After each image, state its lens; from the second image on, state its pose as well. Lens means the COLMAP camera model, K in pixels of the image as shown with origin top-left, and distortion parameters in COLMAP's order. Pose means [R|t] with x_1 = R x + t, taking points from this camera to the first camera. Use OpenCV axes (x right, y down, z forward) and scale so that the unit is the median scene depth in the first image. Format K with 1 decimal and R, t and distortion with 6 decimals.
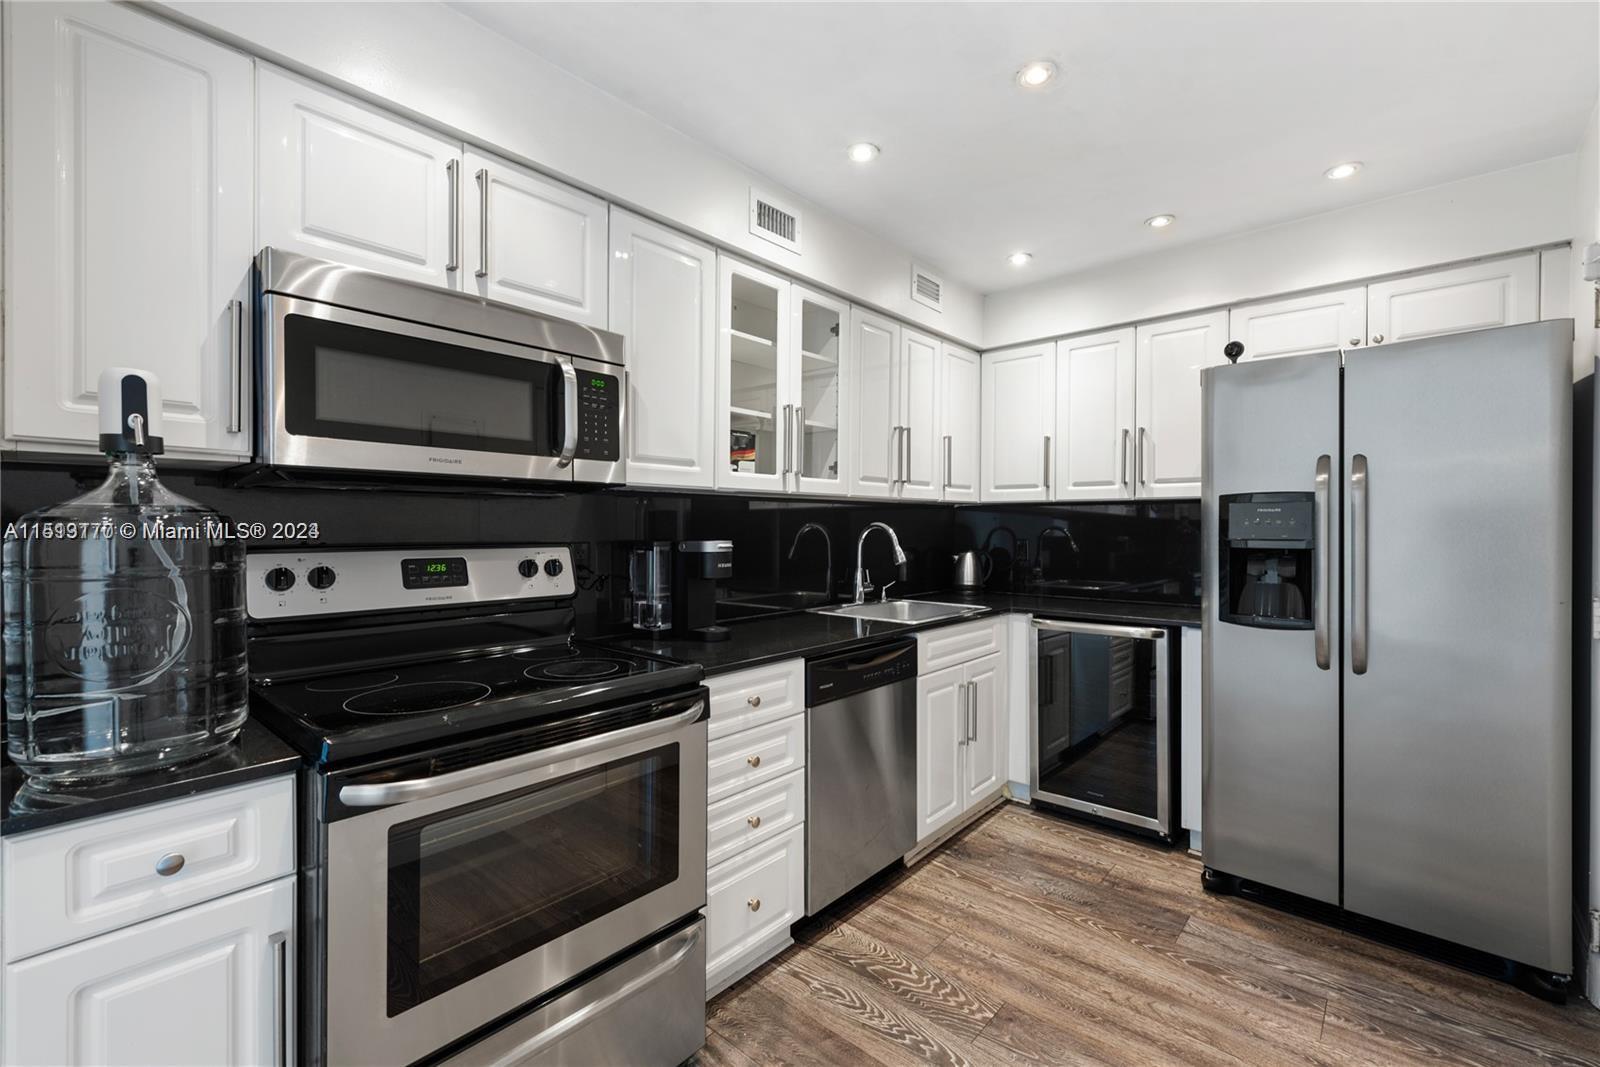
lens RADIAL K [[680.4, 0, 800.0], [0, 680.4, 533.5], [0, 0, 1]] dist [0.003257, 0.000218]
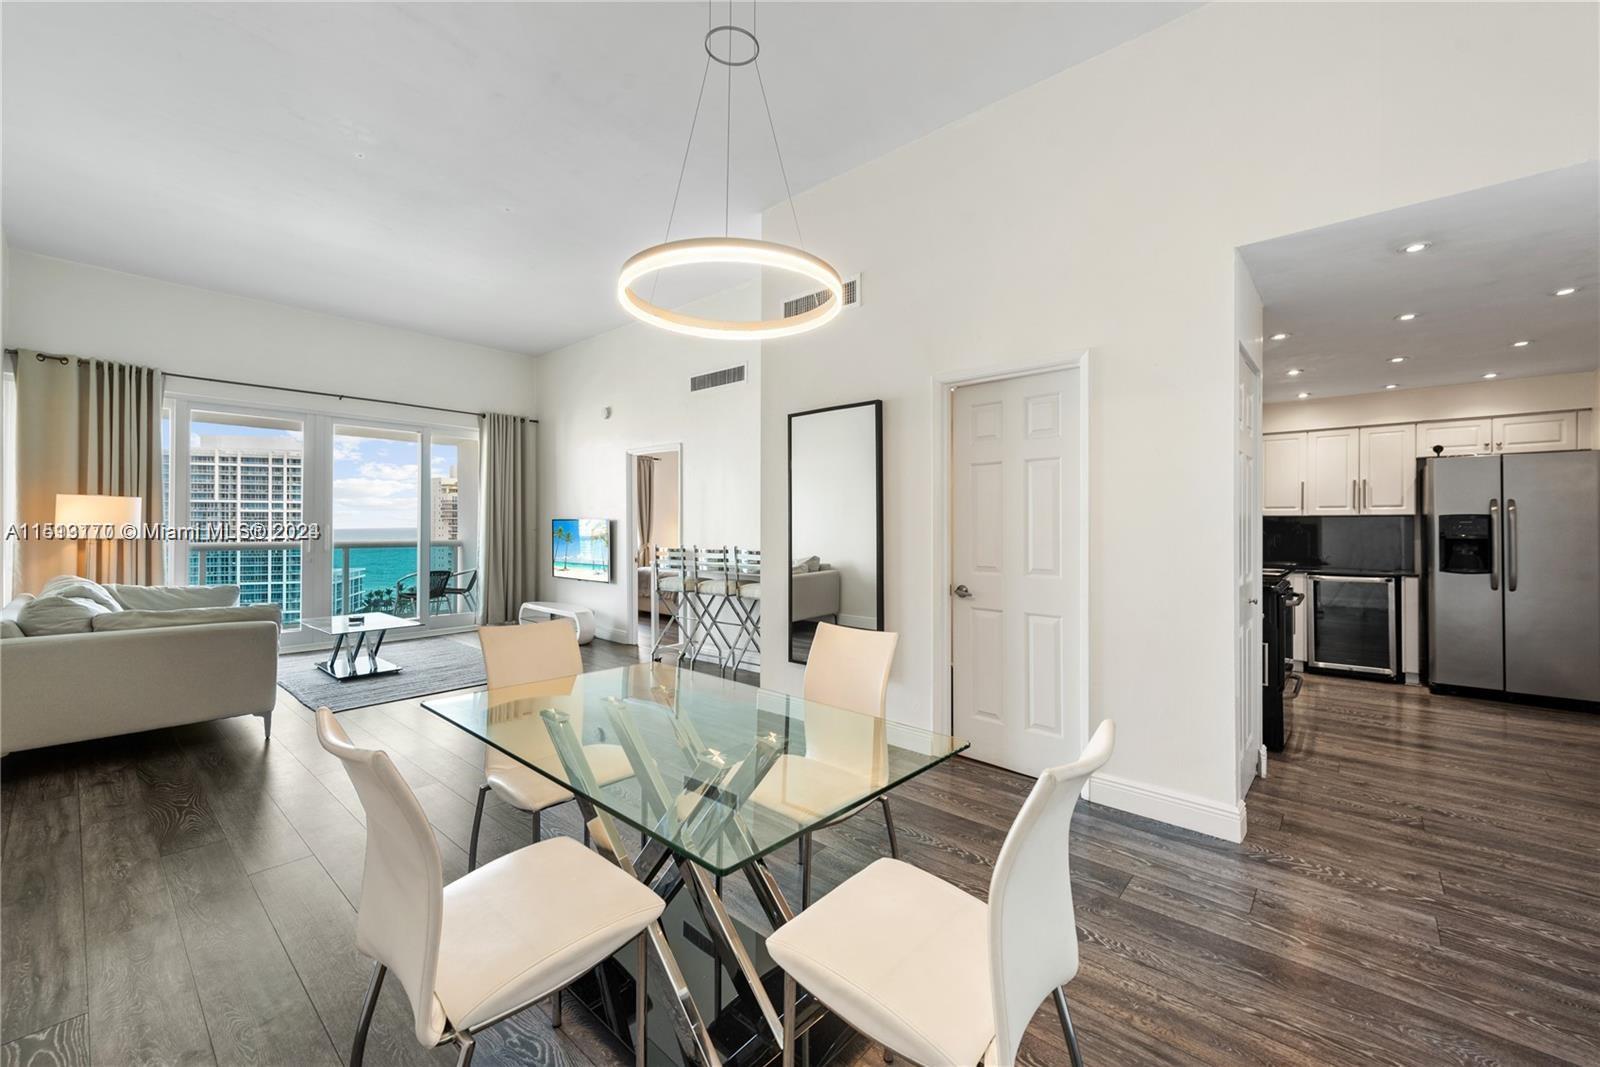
lens RADIAL K [[627.3, 0, 791.5], [0, 627.3, 522.8], [0, 0, 1]] dist [0.008939, -0.002510]
pose [[0.999996, 0.000987, -0.002463, -1.651377], [-0.001025, 0.999881, -0.015389, 0.002834], [0.002448, 0.015391, 0.999879, -1.199867]]
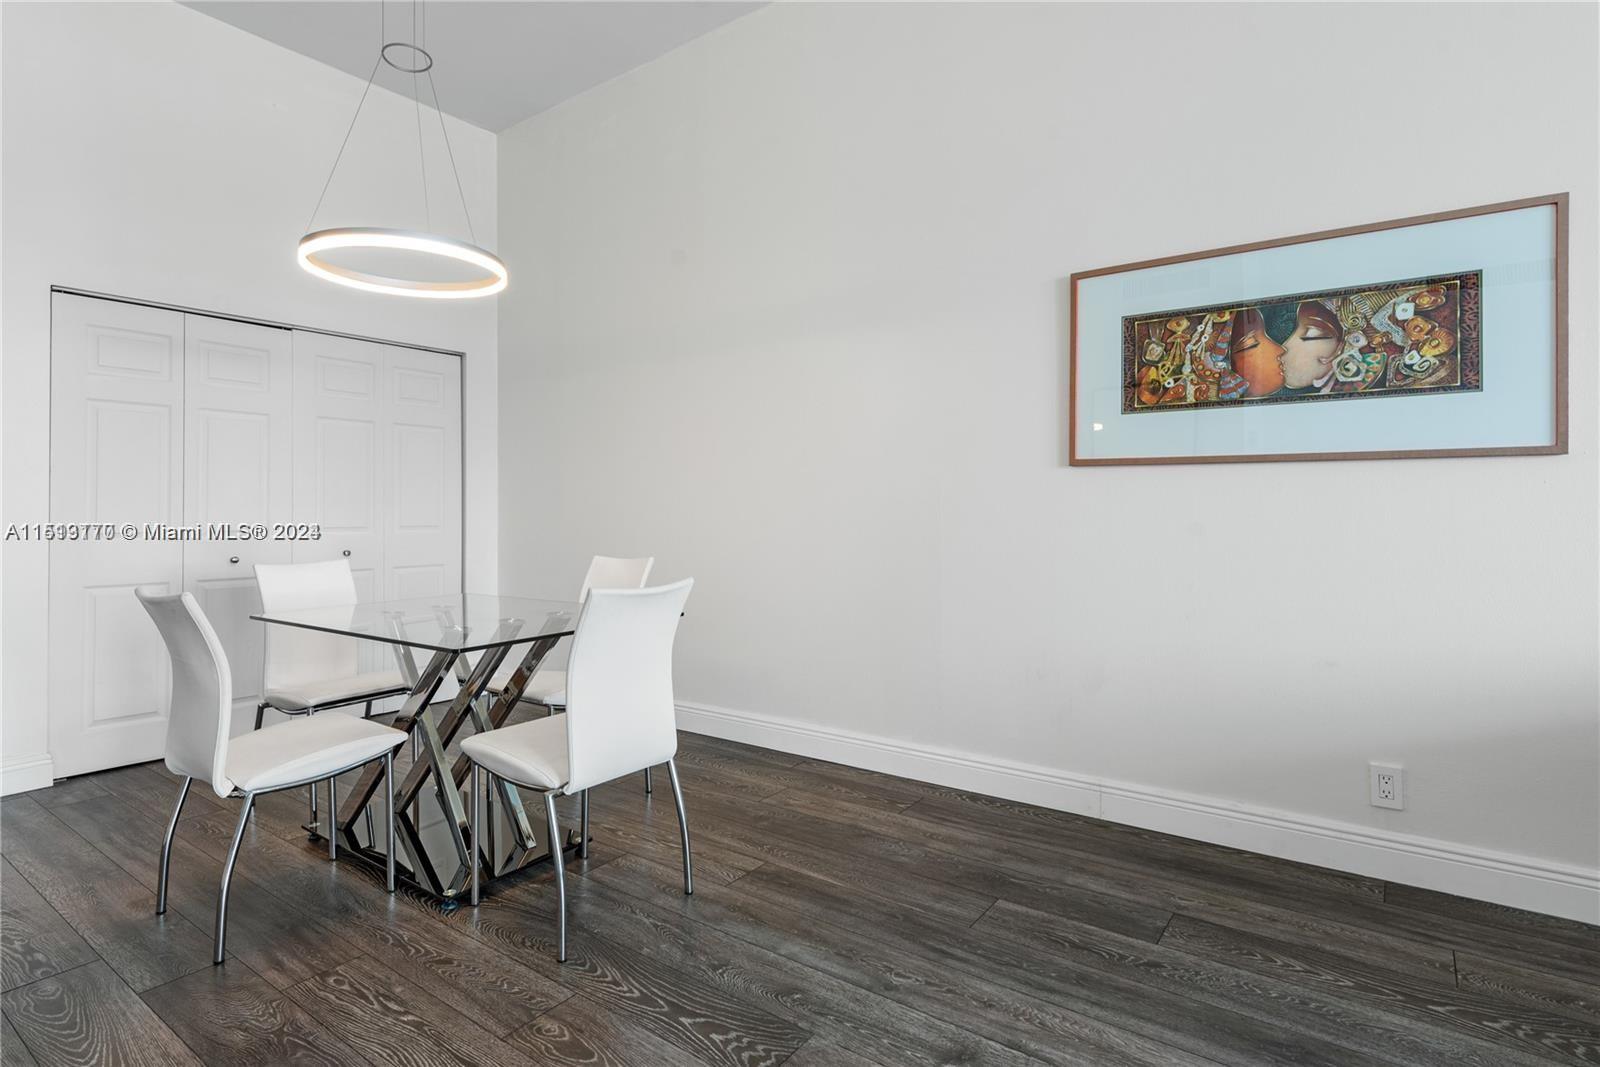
lens RADIAL K [[812.8, 0, 791.5], [0, 812.8, 511.6], [0, 0, 1]] dist [0.018040, -0.011261]
pose [[-0.995787, 0.002692, -0.091656, -2.218107], [0.001703, 0.999940, 0.010866, 0.068242], [0.091680, 0.010664, -0.995731, 0.953589]]
